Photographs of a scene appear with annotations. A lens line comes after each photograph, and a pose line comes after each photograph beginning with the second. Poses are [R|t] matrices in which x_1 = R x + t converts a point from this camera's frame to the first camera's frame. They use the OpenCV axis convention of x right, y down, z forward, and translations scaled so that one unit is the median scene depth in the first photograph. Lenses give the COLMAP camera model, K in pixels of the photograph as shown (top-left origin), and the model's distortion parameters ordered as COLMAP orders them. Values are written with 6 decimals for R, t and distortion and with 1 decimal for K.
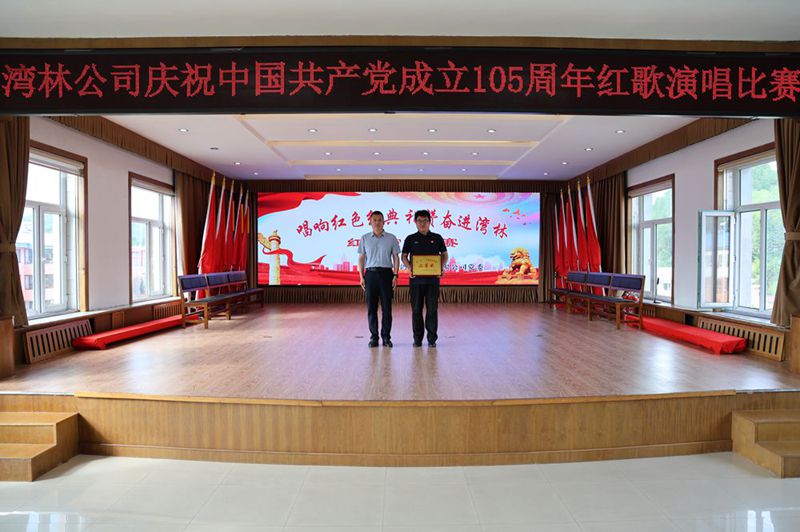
lens RADIAL K [[628.7, 0, 404.9], [0, 628.7, 275.0], [0, 0, 1]] dist [-0.010045, 0.007854]
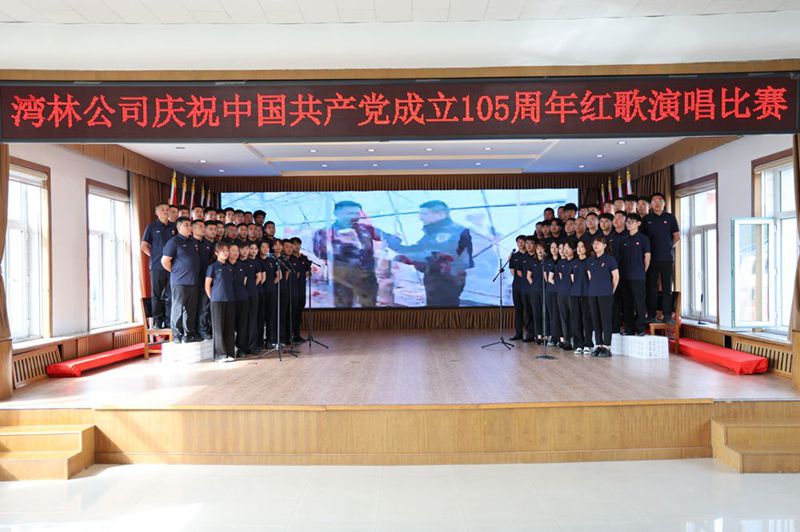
lens RADIAL K [[984.8, 0, 401.1], [0, 984.8, 279.3], [0, 0, 1]] dist [0.305364, 0.001194]
pose [[0.999832, -0.010135, -0.015290, 0.028510], [0.009878, 0.999809, -0.016836, 0.005741], [0.015458, 0.016682, 0.999741, -0.685840]]
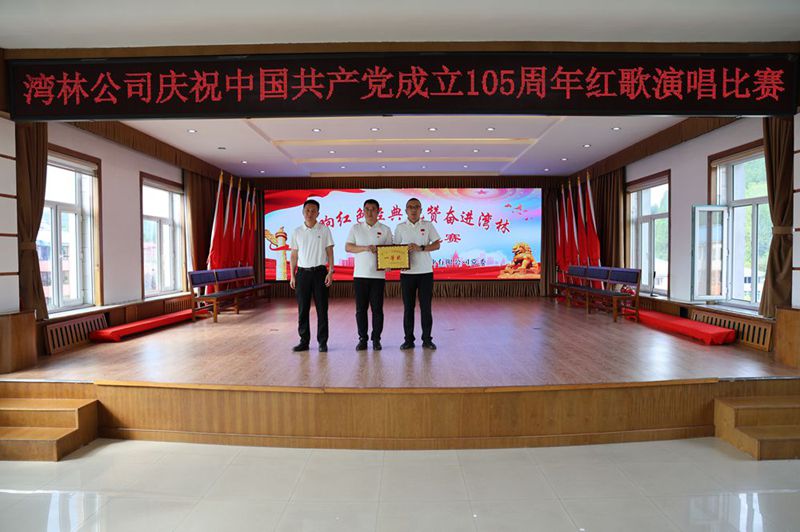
lens RADIAL K [[629.1, 0, 398.4], [0, 629.1, 277.2], [0, 0, 1]] dist [-0.004513, 0.002833]
pose [[0.999742, -0.004234, -0.022308, 0.016888], [0.004481, 0.999929, 0.011017, 0.000944], [0.022260, -0.011114, 0.999690, -0.055928]]
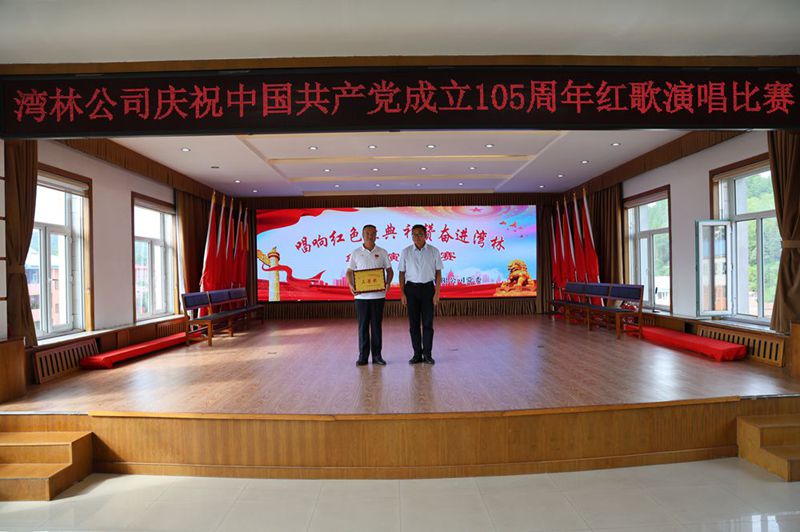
lens RADIAL K [[628.7, 0, 404.9], [0, 628.7, 275.0], [0, 0, 1]] dist [-0.010045, 0.007854]
pose [[0.999791, -0.017960, 0.009745, -0.021850], [0.018169, 0.999599, -0.021725, -0.001273], [-0.009351, 0.021897, 0.999716, -0.017514]]
